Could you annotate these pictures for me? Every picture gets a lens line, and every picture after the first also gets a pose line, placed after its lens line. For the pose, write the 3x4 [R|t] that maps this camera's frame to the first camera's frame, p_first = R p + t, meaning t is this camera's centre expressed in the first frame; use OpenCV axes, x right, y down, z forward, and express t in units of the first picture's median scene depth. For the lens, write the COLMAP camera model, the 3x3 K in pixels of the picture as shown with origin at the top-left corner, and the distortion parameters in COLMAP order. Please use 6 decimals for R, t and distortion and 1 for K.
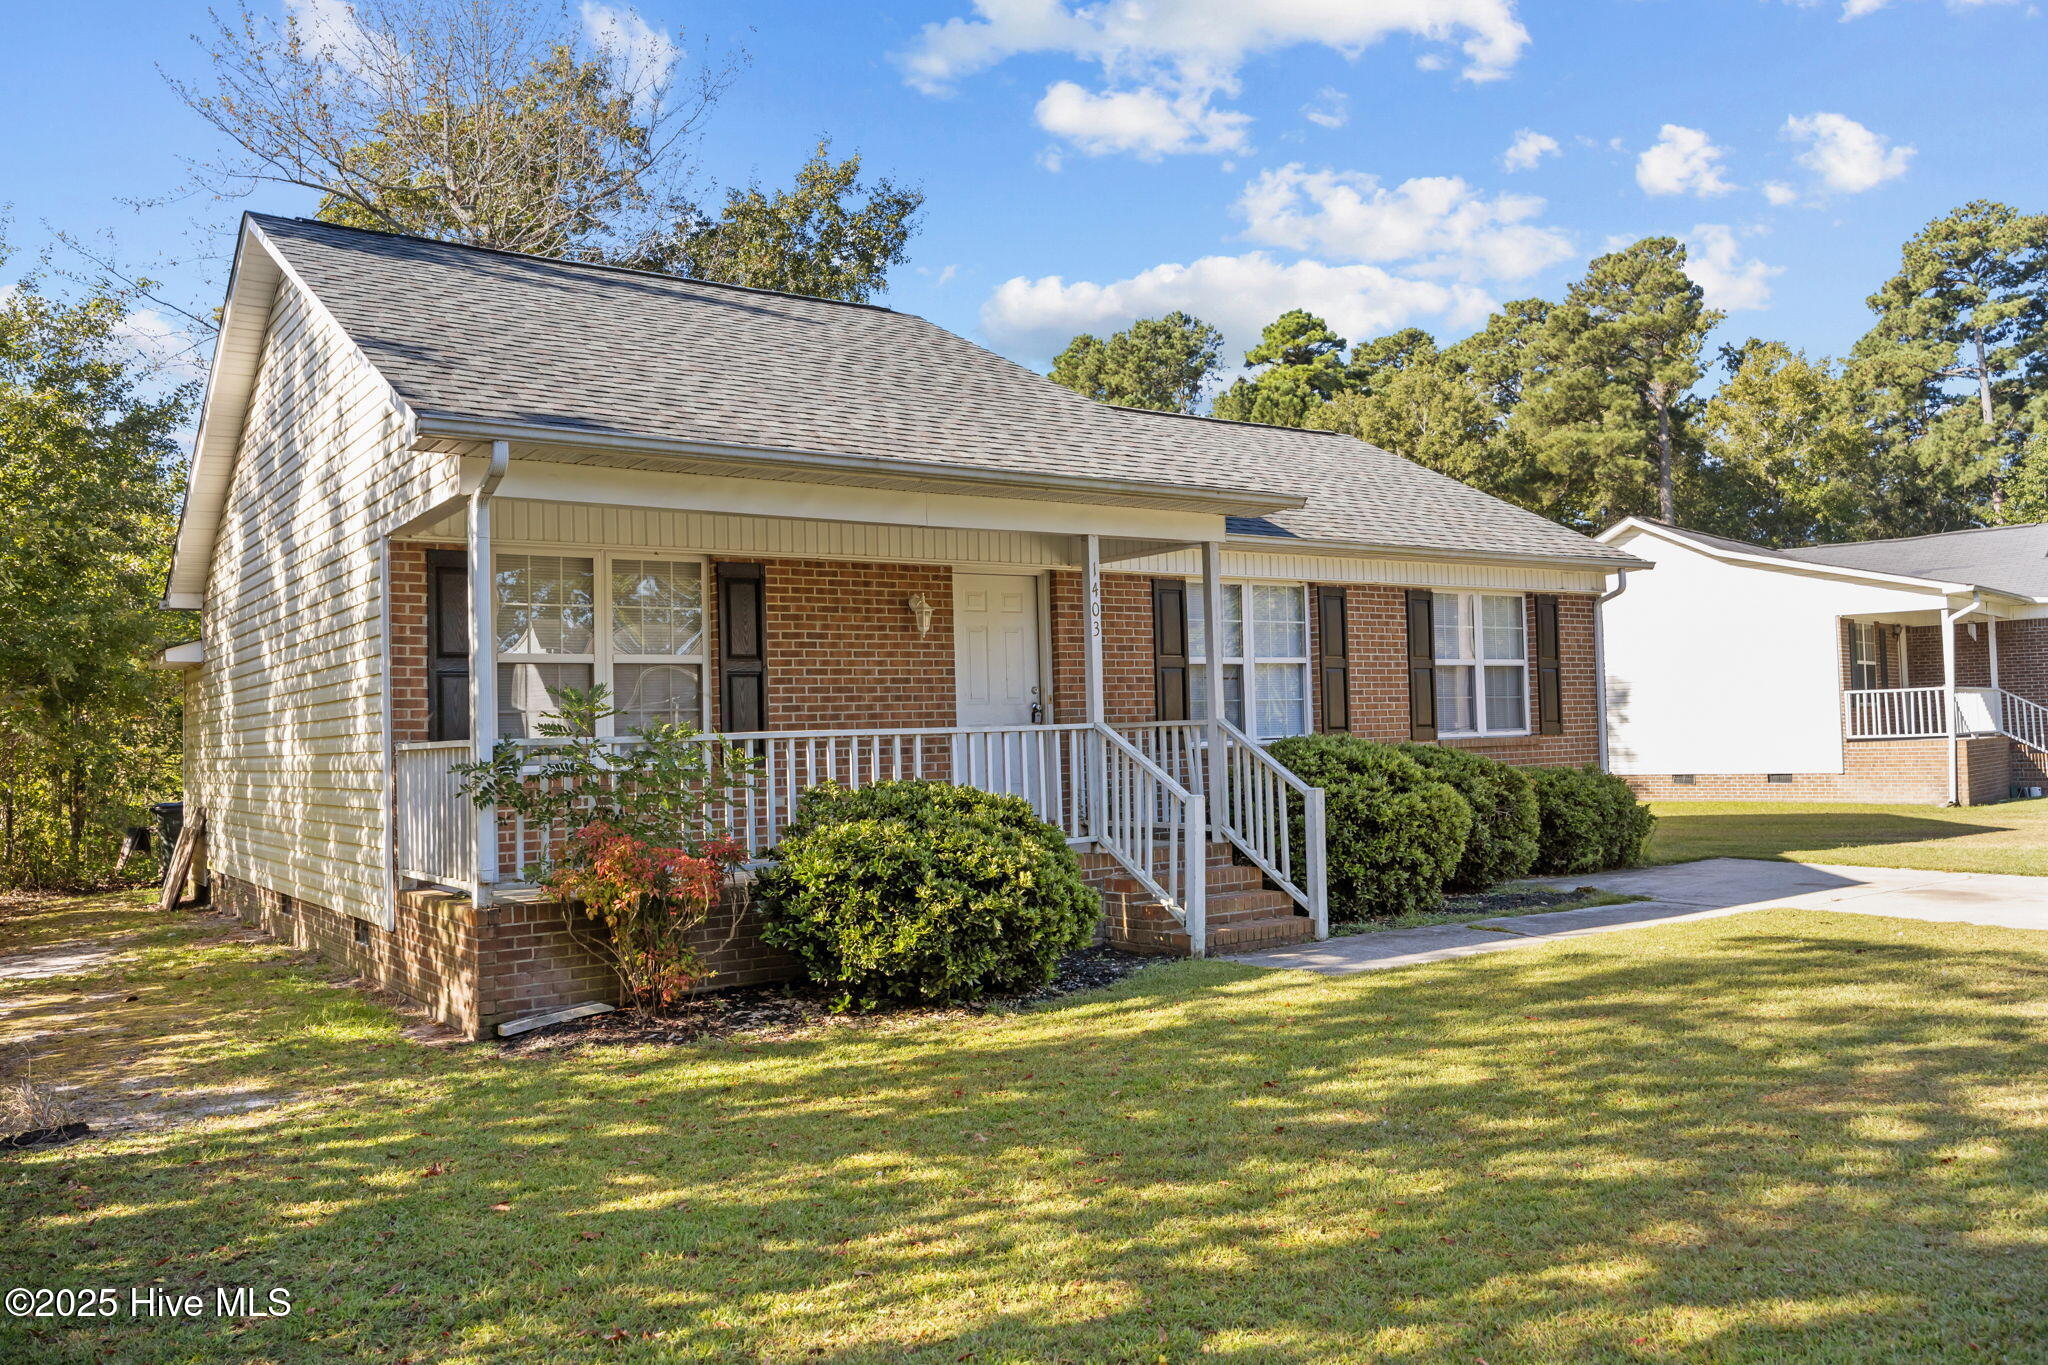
lens RADIAL K [[1594.2, 0, 1024.1], [0, 1594.2, 684.2], [0, 0, 1]] dist [-0.072417, 0.001869]
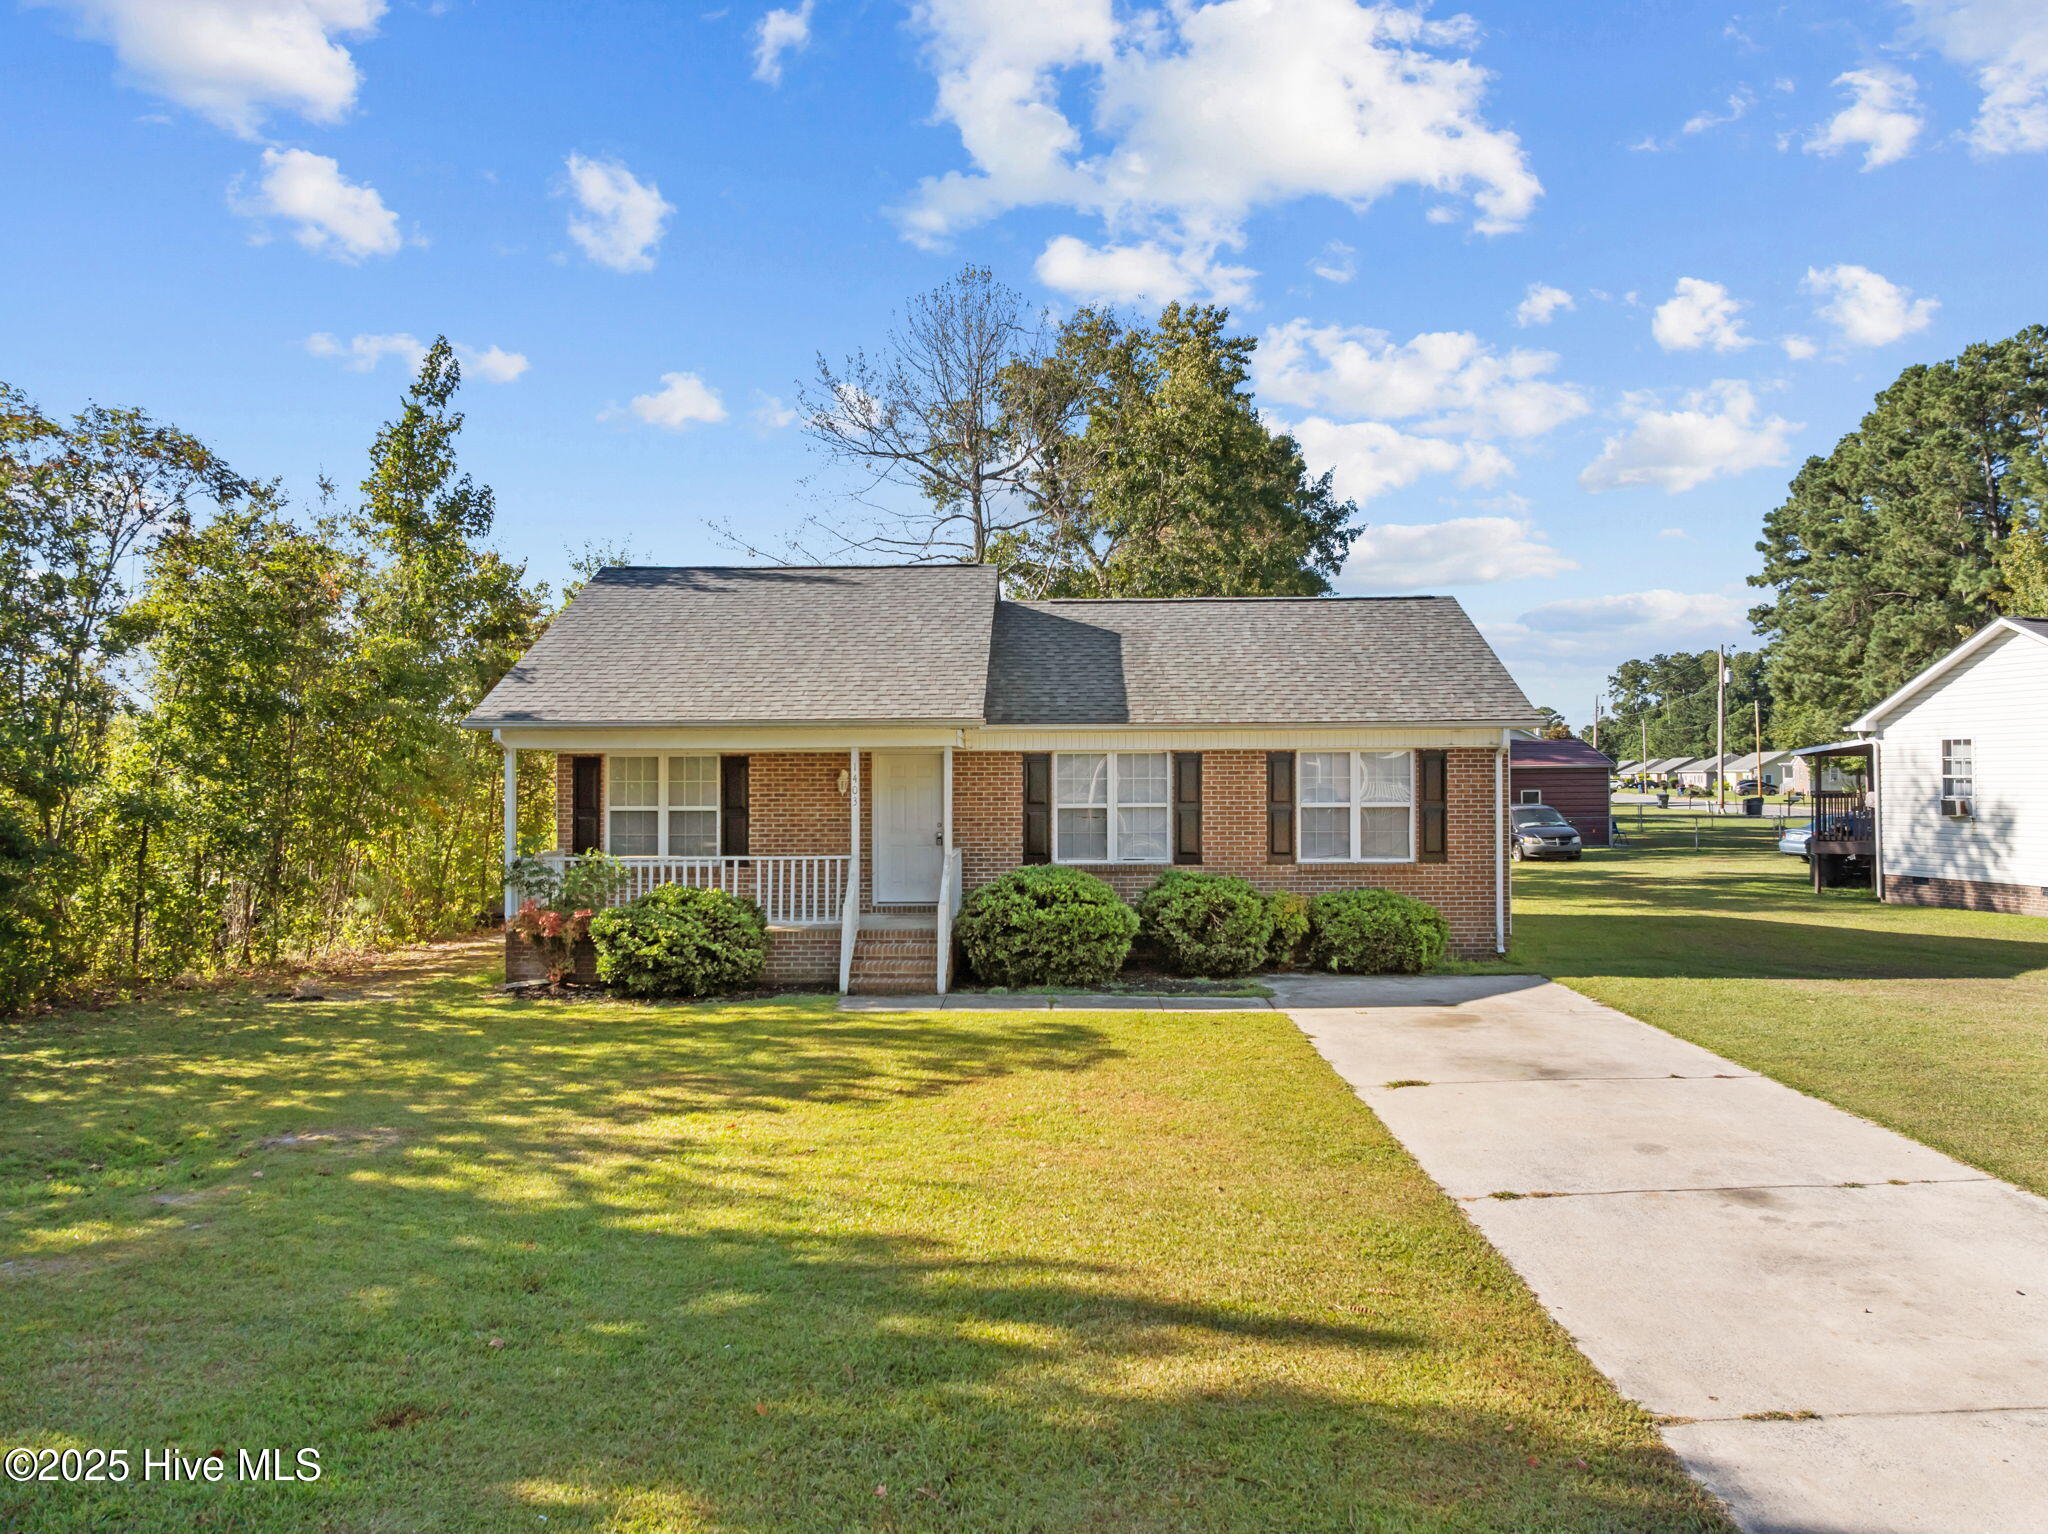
lens RADIAL K [[1496.9, 0, 1025.1], [0, 1496.9, 758.5], [0, 0, 1]] dist [-0.026752, -0.002761]
pose [[0.803485, 0.017491, -0.595068, 1.067799], [0.001819, 0.999492, 0.031834, -0.121750], [0.595323, -0.026660, 0.803044, -0.185054]]
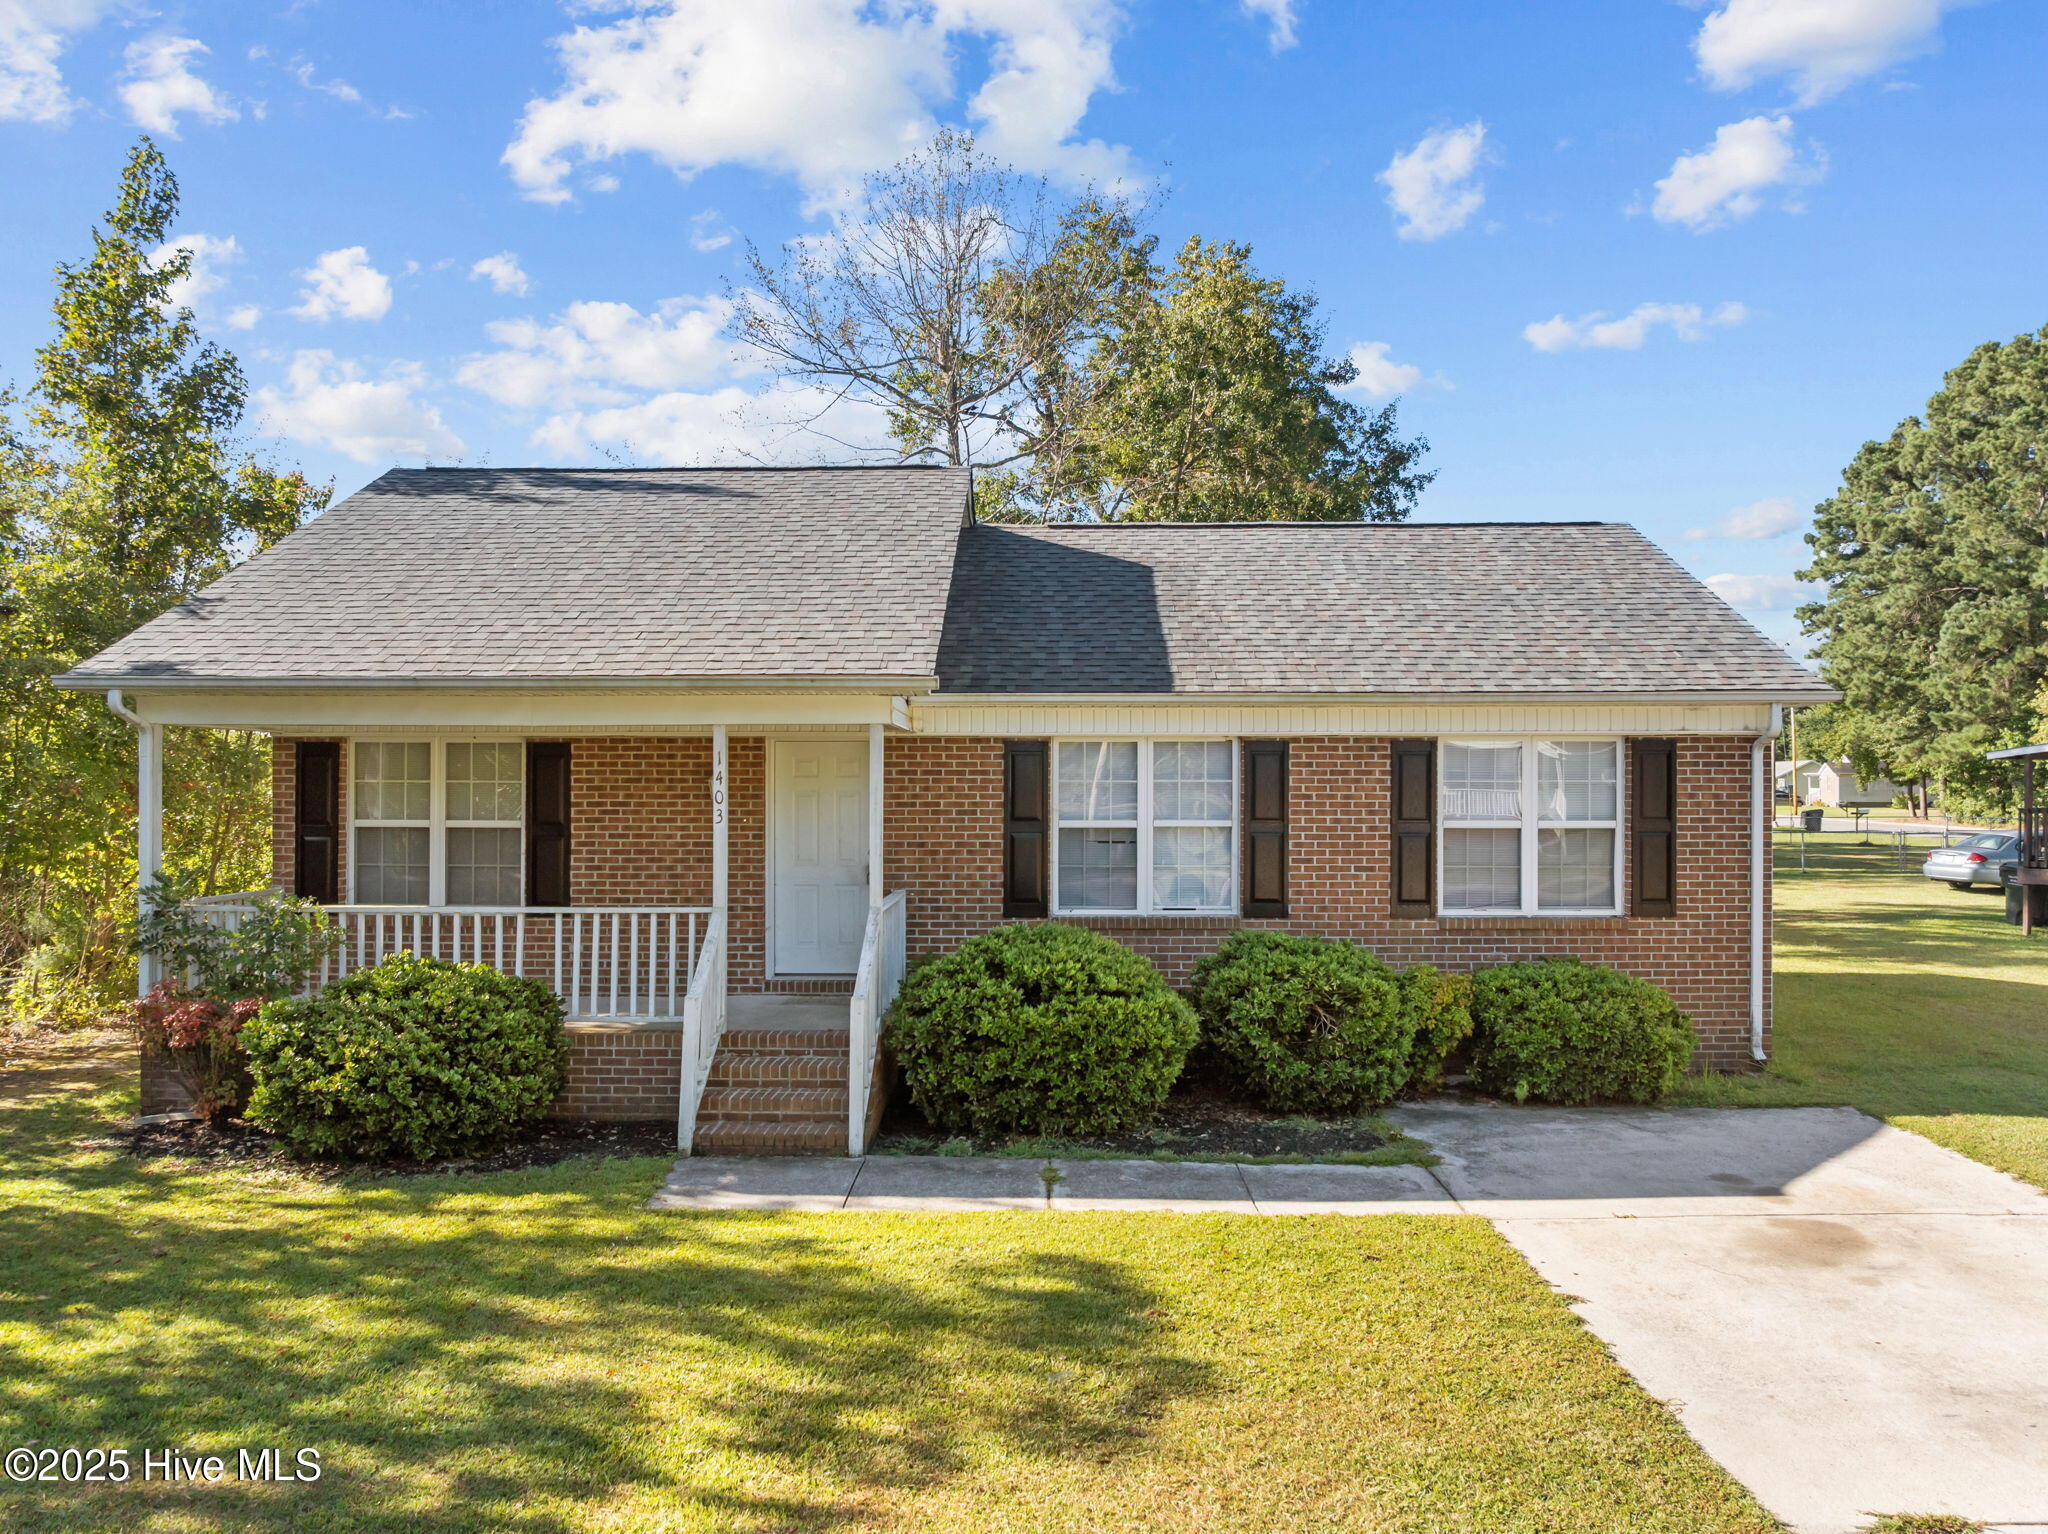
lens RADIAL K [[1496.9, 0, 1023.8], [0, 1496.9, 771.7], [0, 0, 1]] dist [-0.026752, -0.002761]
pose [[0.806539, 0.024345, -0.590679, 0.711642], [-0.003957, 0.999352, 0.035786, -0.090435], [0.591168, -0.026525, 0.806112, 0.305320]]
